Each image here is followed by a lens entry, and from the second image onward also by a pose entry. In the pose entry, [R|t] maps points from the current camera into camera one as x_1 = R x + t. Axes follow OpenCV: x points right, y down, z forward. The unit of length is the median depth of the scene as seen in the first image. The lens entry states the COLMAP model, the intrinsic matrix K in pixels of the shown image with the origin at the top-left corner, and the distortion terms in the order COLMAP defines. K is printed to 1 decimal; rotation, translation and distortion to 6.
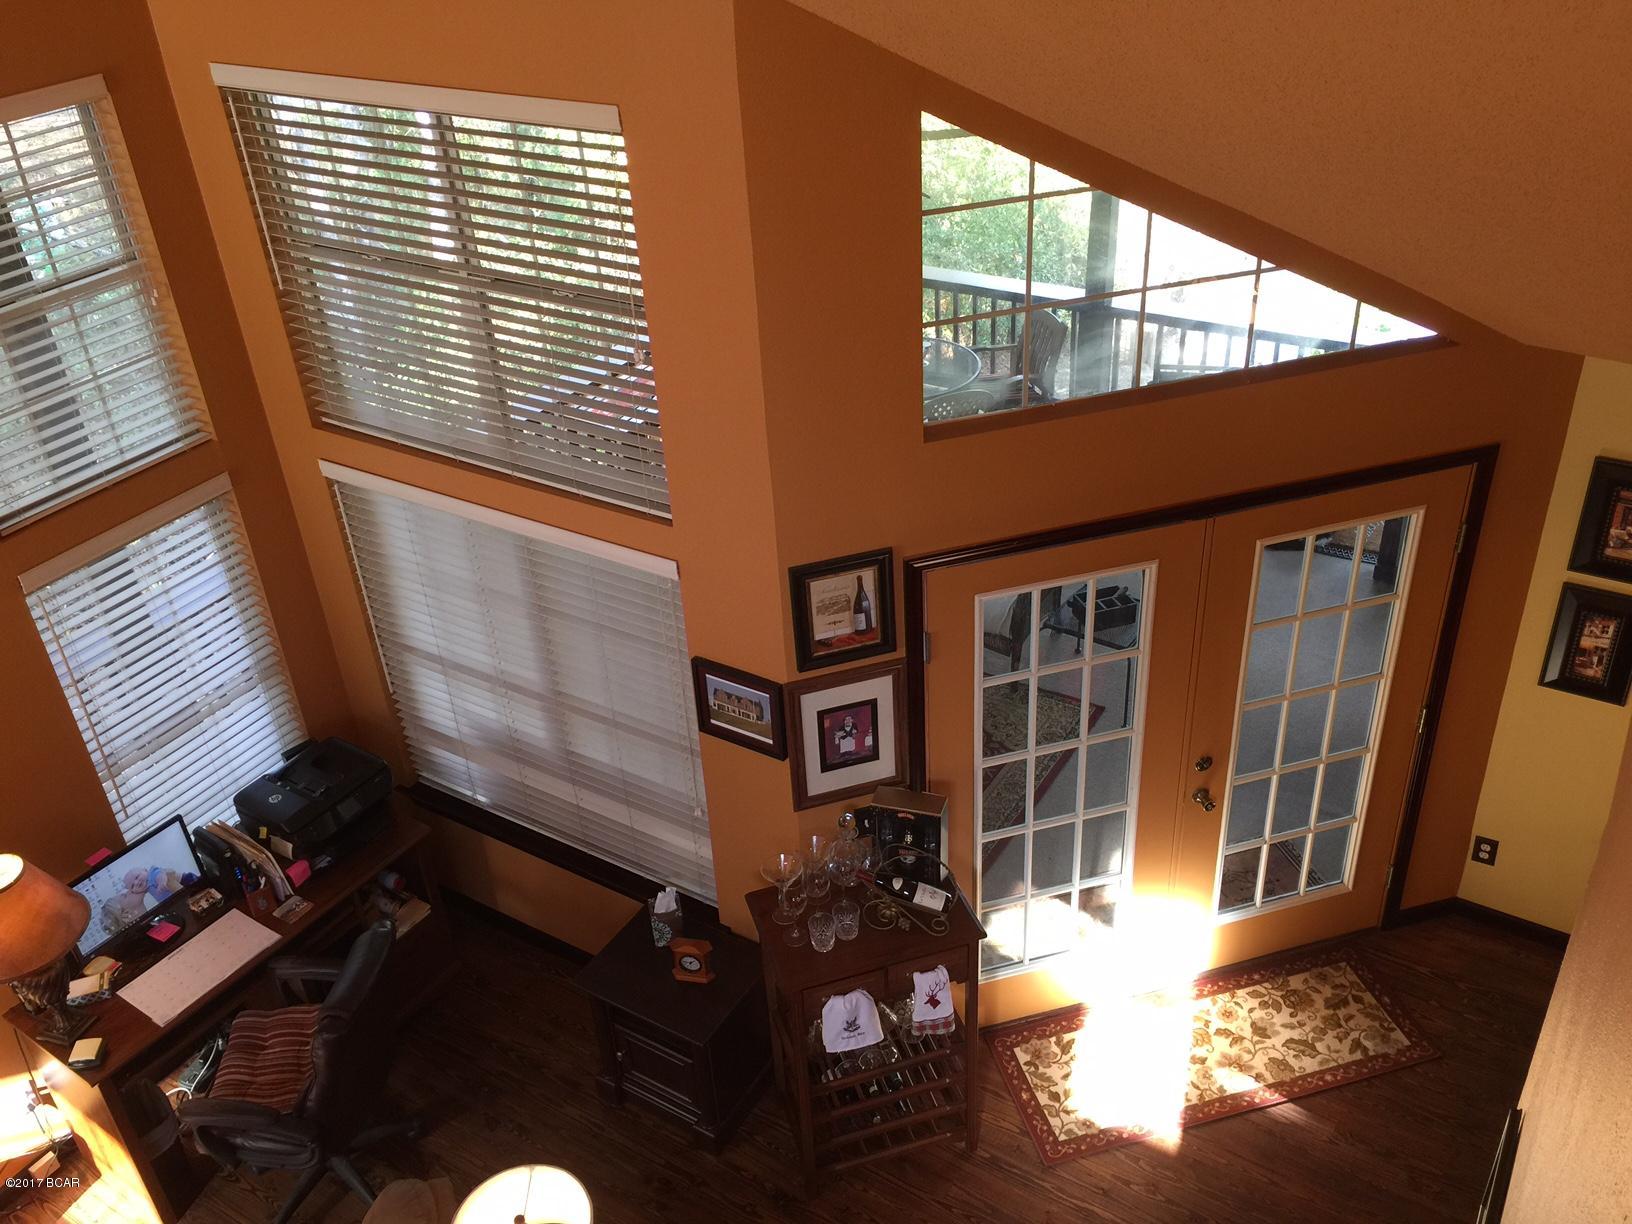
lens RADIAL K [[1384.6, 0, 821.5], [0, 1384.6, 605.4], [0, 0, 1]] dist [0.081289, -0.118677]
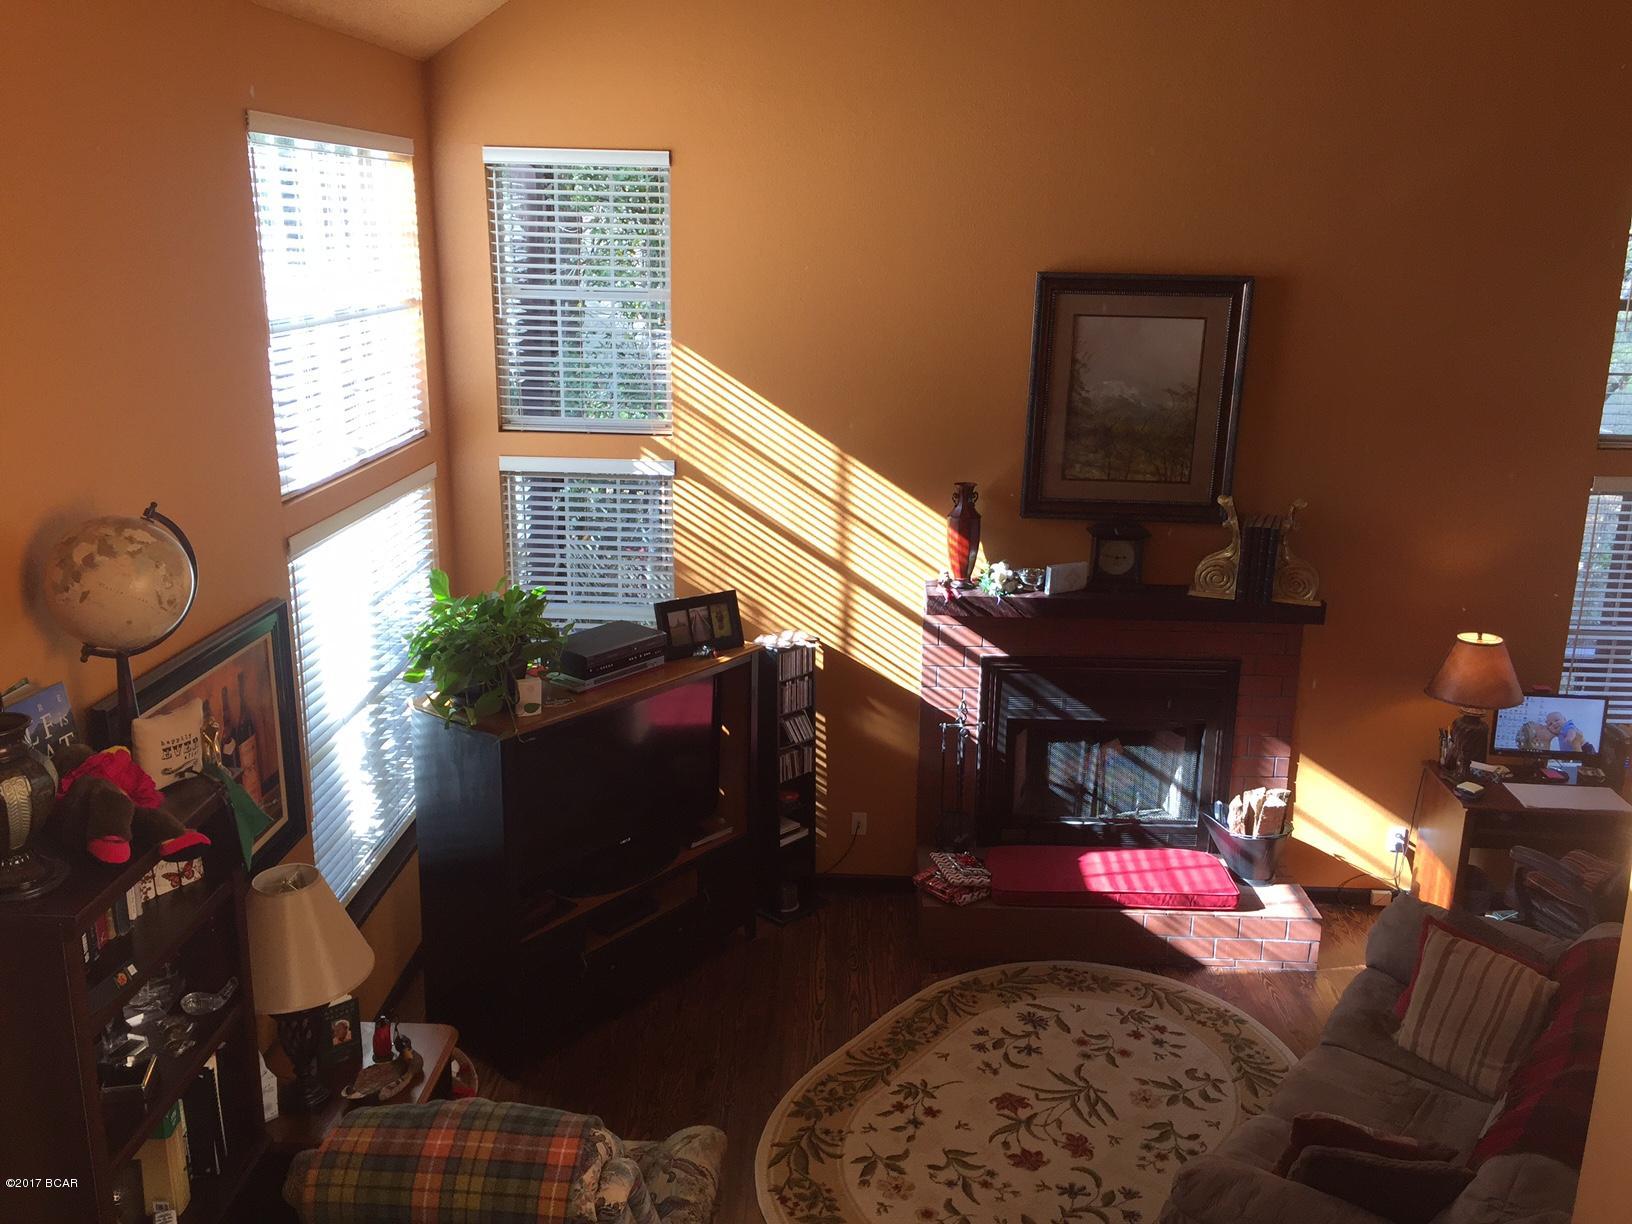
lens RADIAL K [[1384.6, 0, 821.5], [0, 1384.6, 605.4], [0, 0, 1]] dist [0.081289, -0.118677]
pose [[0.498601, 0.282102, -0.819643, 0.233419], [-0.493916, 0.869509, -0.001192, 0.478157], [0.712351, 0.405430, 0.572873, -0.311036]]
